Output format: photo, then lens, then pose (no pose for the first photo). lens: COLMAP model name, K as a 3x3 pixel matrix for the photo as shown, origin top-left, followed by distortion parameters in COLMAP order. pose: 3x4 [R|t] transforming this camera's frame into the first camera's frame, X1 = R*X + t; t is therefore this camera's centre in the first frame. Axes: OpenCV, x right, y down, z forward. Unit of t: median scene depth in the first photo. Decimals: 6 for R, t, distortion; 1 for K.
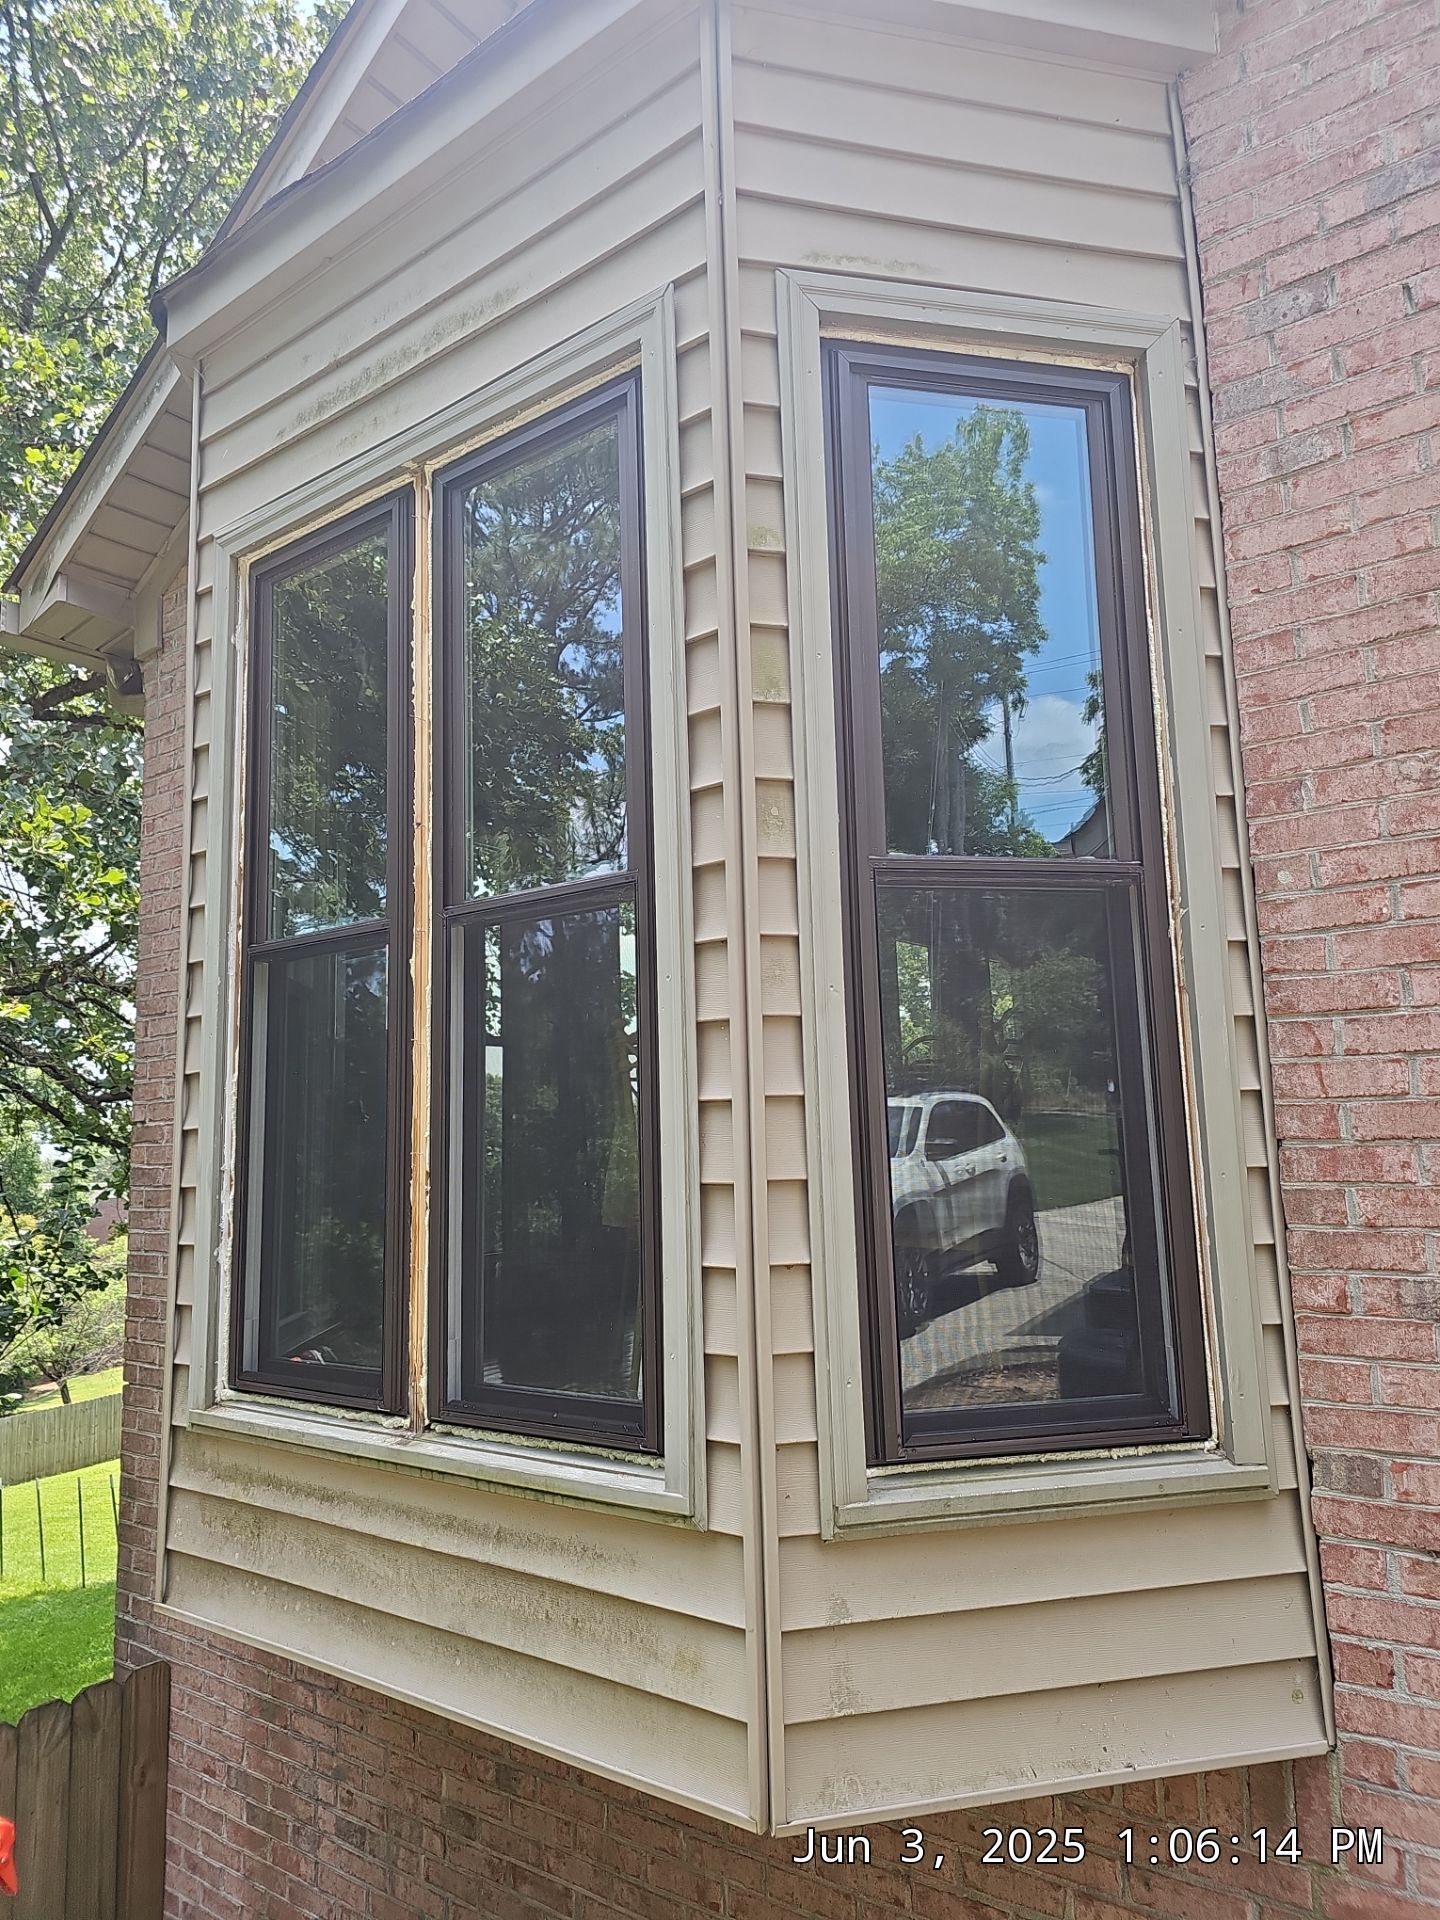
lens RADIAL K [[1284.1, 0, 722.9], [0, 1284.1, 970.0], [0, 0, 1]] dist [0.042119, -0.034963]
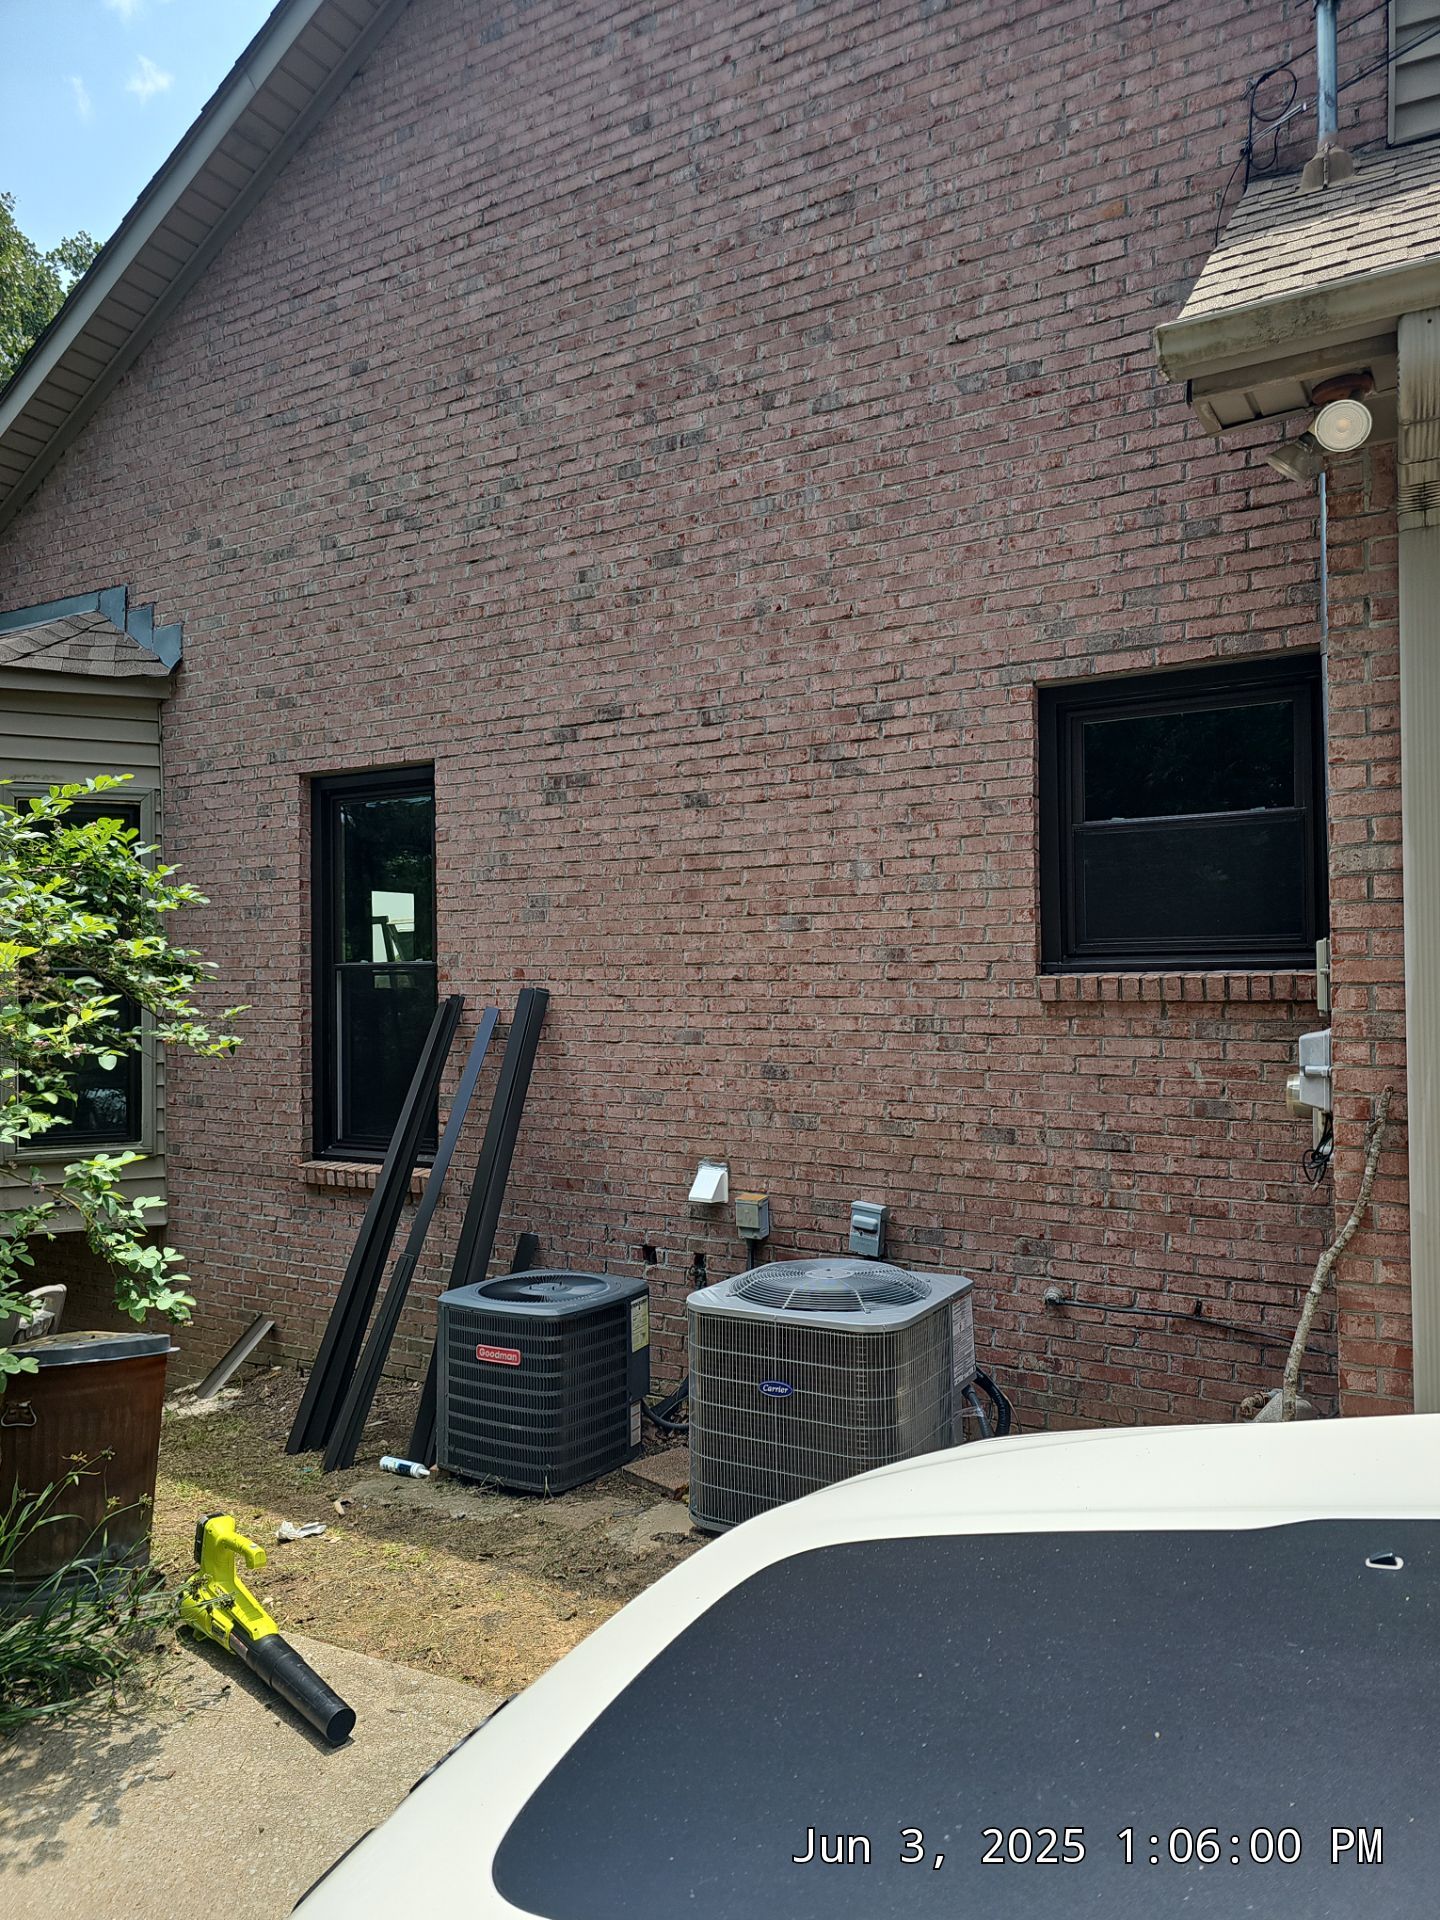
lens RADIAL K [[1284.1, 0, 722.9], [0, 1284.1, 970.0], [0, 0, 1]] dist [0.042119, -0.034963]
pose [[0.991558, 0.022133, 0.127758, 1.434464], [-0.039164, 0.990425, 0.132378, -0.589619], [-0.123605, -0.136264, 0.982931, -2.461180]]
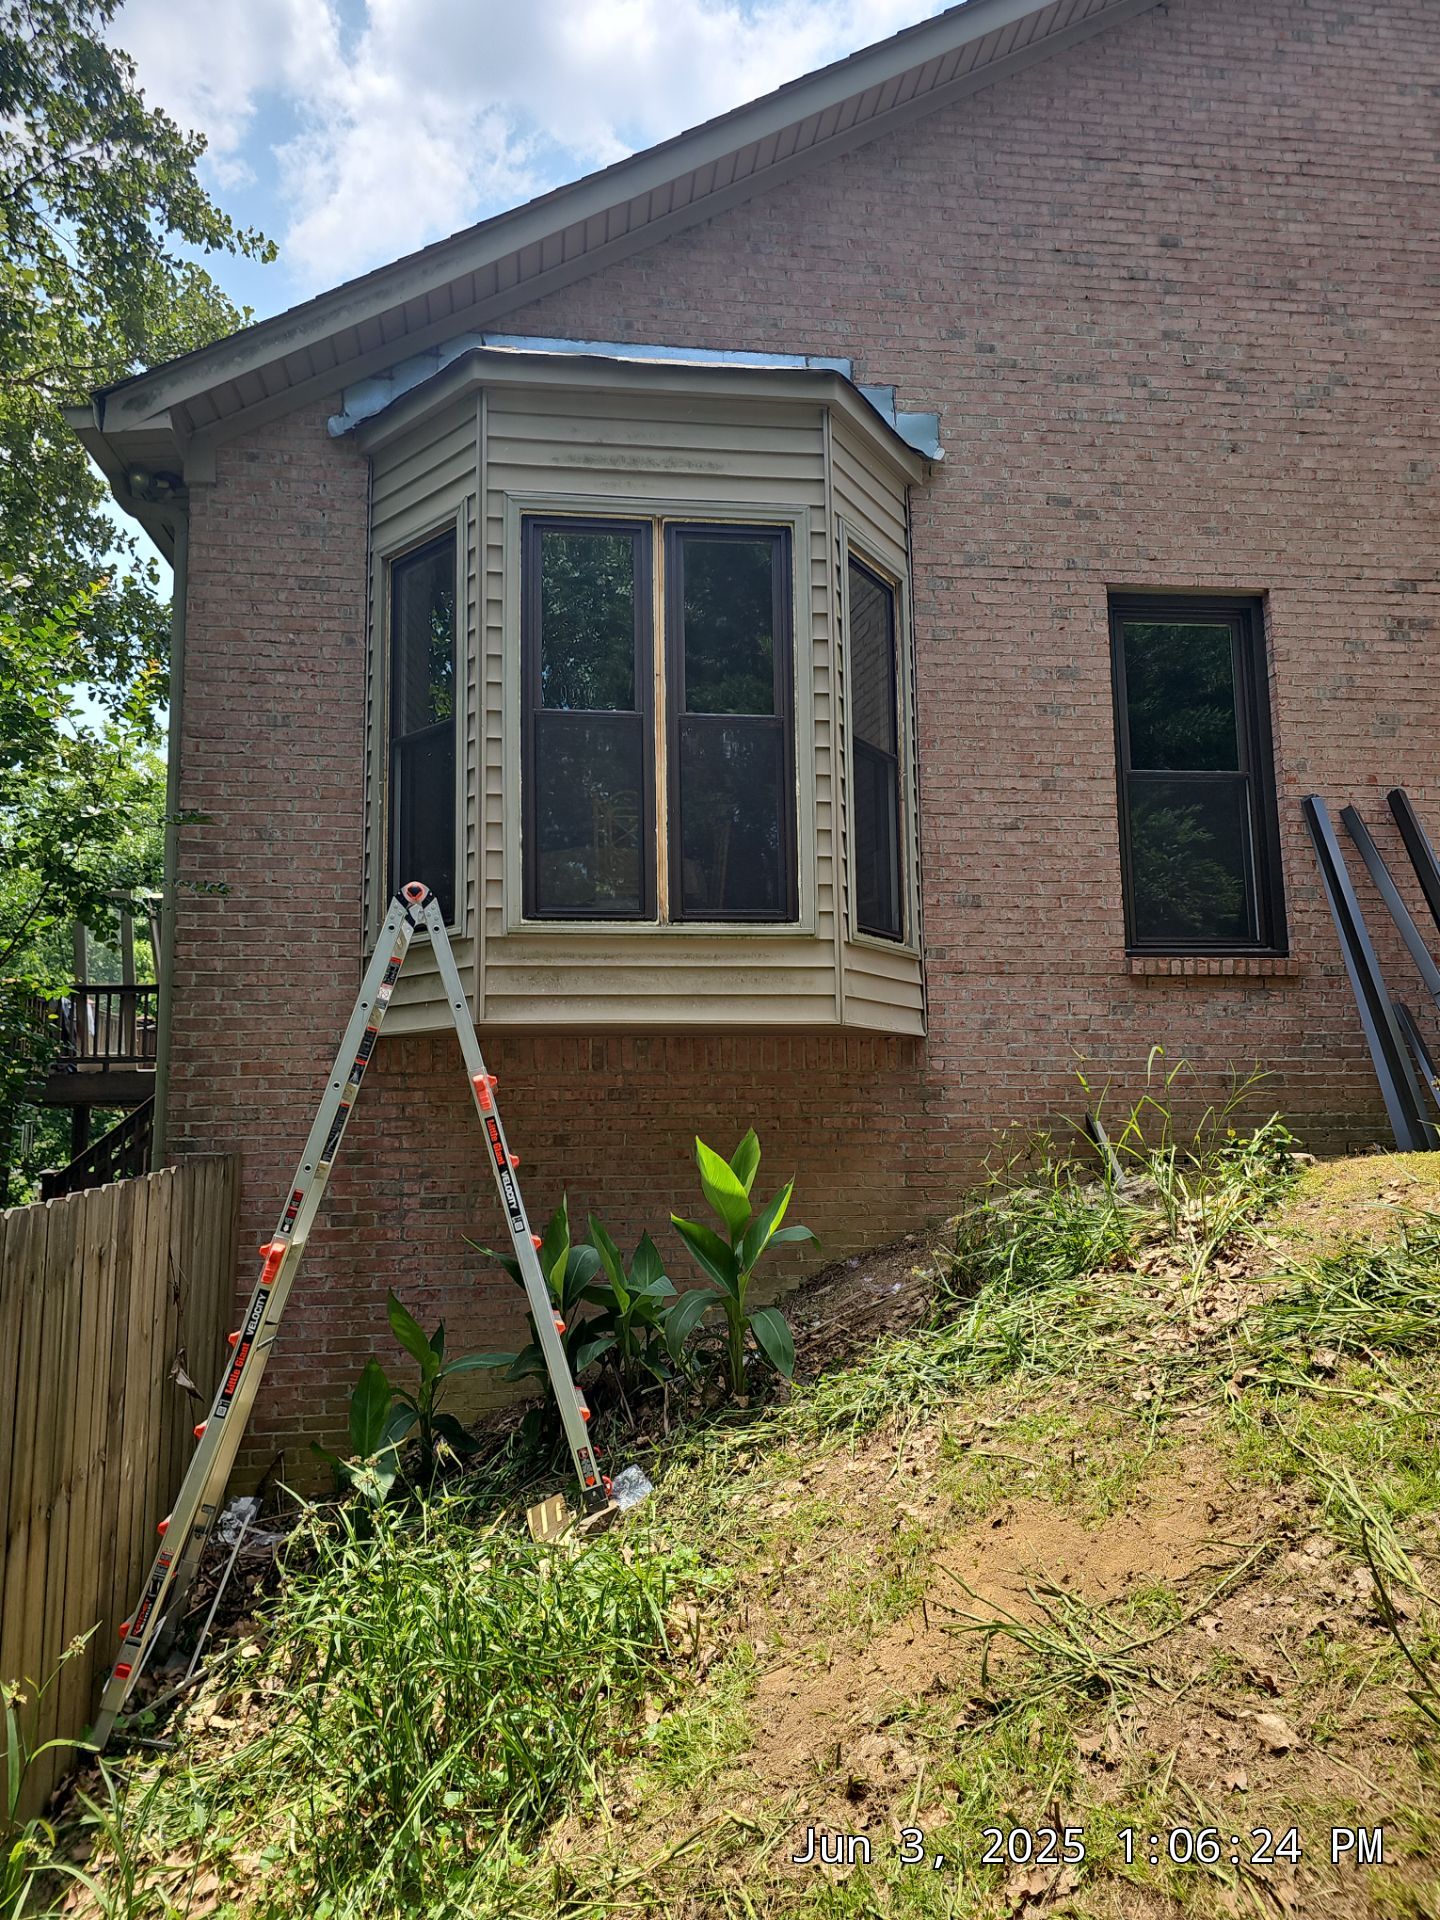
lens RADIAL K [[1284.1, 0, 722.9], [0, 1284.1, 970.0], [0, 0, 1]] dist [0.042119, -0.034963]
pose [[0.717063, 0.104331, 0.689156, -2.008390], [-0.105016, 0.993619, -0.041154, 0.588553], [-0.689052, -0.042862, 0.723444, -0.910422]]
